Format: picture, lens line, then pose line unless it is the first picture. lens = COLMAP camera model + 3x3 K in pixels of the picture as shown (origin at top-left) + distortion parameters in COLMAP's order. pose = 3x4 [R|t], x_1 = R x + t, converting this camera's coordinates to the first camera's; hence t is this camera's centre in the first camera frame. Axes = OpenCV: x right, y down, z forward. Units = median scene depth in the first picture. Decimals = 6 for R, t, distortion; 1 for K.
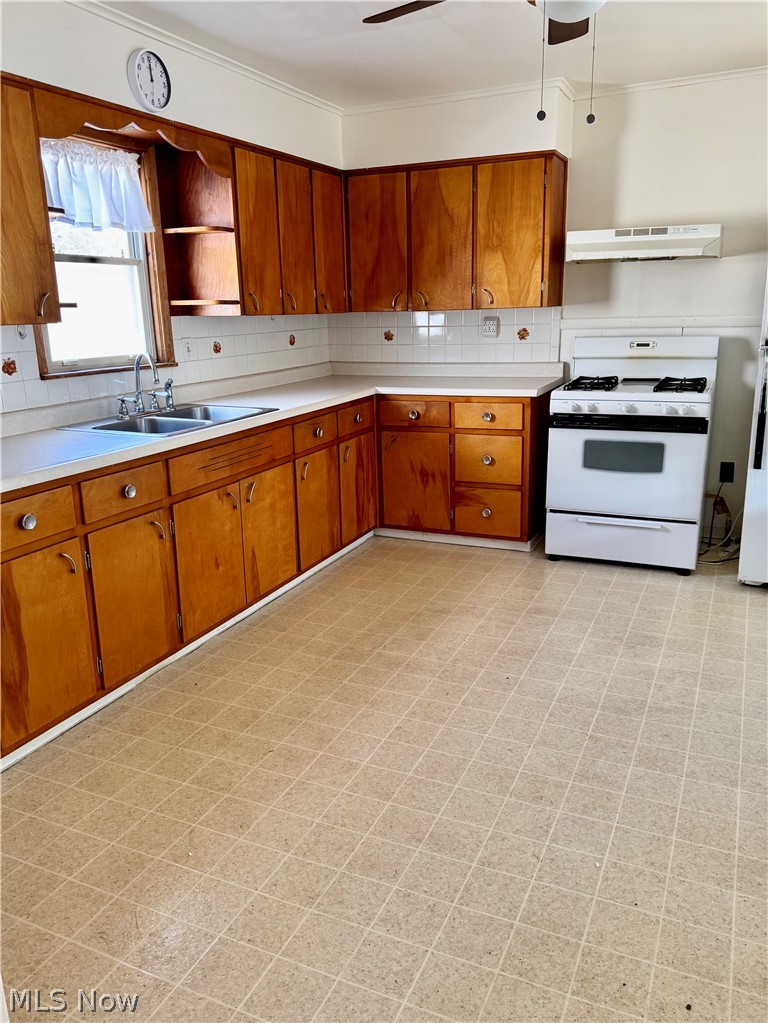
lens RADIAL K [[785.1, 0, 382.8], [0, 785.1, 521.4], [0, 0, 1]] dist [0.057158, -0.062859]
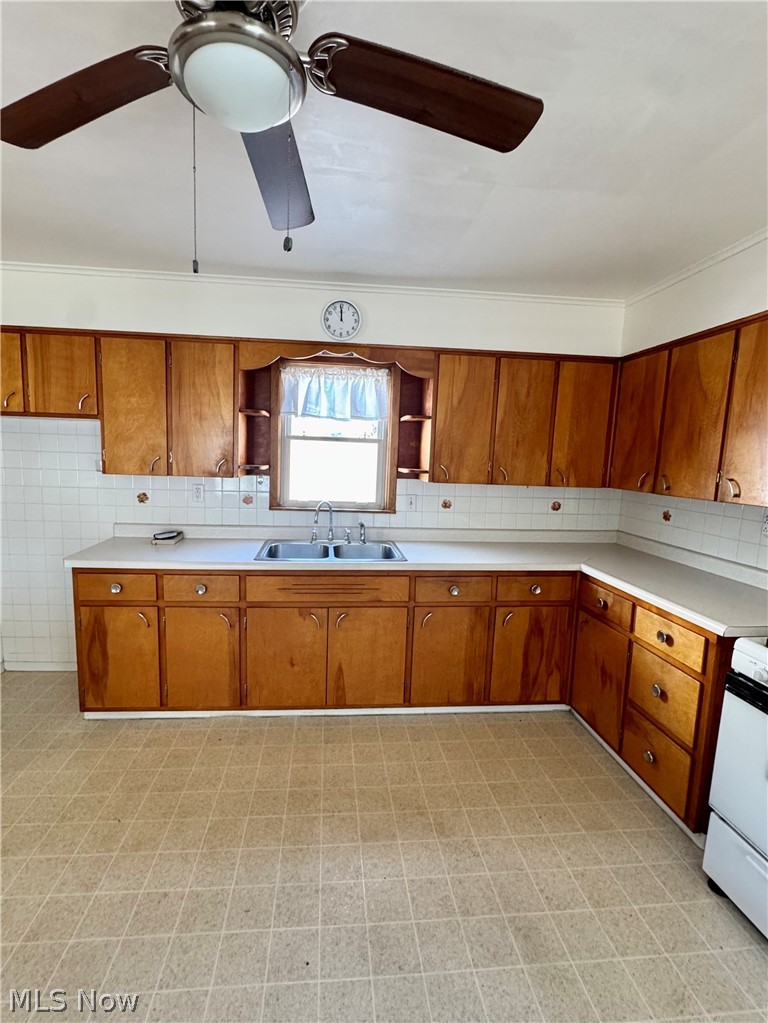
lens RADIAL K [[455.9, 0, 377.4], [0, 455.9, 509.7], [0, 0, 1]] dist [-0.004105, -0.001944]
pose [[0.487718, 0.145685, -0.860760, 0.387897], [-0.274354, 0.961601, 0.007299, -0.192895], [0.828771, 0.232593, 0.508960, 0.550080]]
